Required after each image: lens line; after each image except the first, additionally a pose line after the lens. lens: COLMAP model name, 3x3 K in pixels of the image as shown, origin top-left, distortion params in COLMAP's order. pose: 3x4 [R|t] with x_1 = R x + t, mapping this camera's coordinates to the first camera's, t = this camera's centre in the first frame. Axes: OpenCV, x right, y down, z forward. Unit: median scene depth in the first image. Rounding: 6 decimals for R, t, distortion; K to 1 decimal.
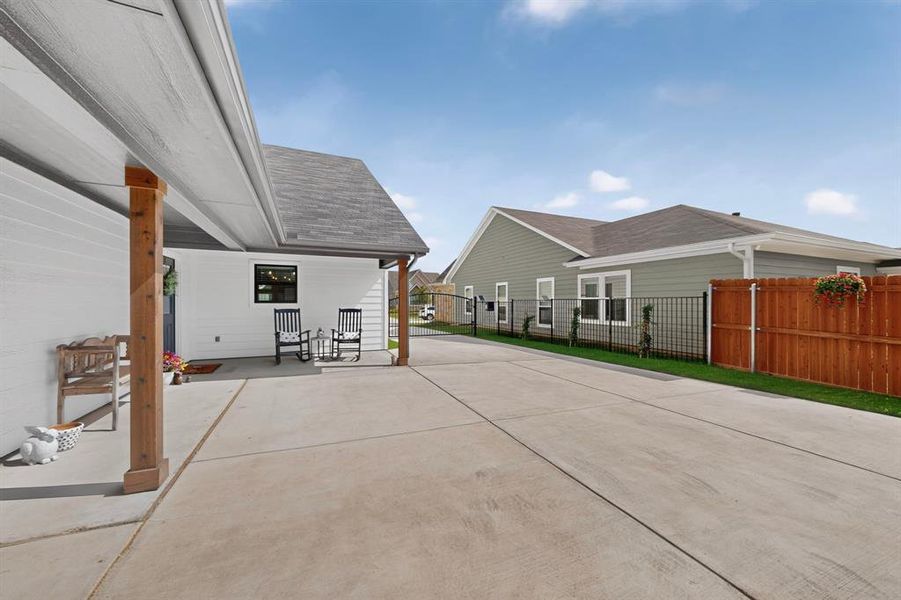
lens RADIAL K [[339.0, 0, 449.4], [0, 339.0, 301.9], [0, 0, 1]] dist [0.000944, -0.000041]
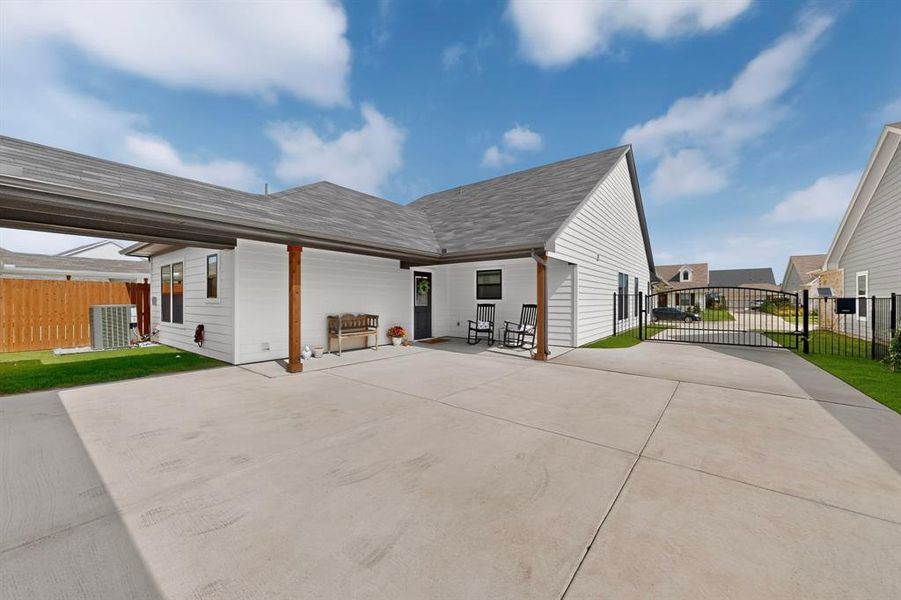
lens RADIAL K [[339.0, 0, 449.7], [0, 339.0, 302.2], [0, 0, 1]] dist [0.000944, -0.000041]
pose [[0.487213, 0.003495, -0.873276, 0.968591], [-0.000212, 0.999992, 0.003884, 0.016234], [0.873283, -0.001707, 0.487210, 0.427267]]
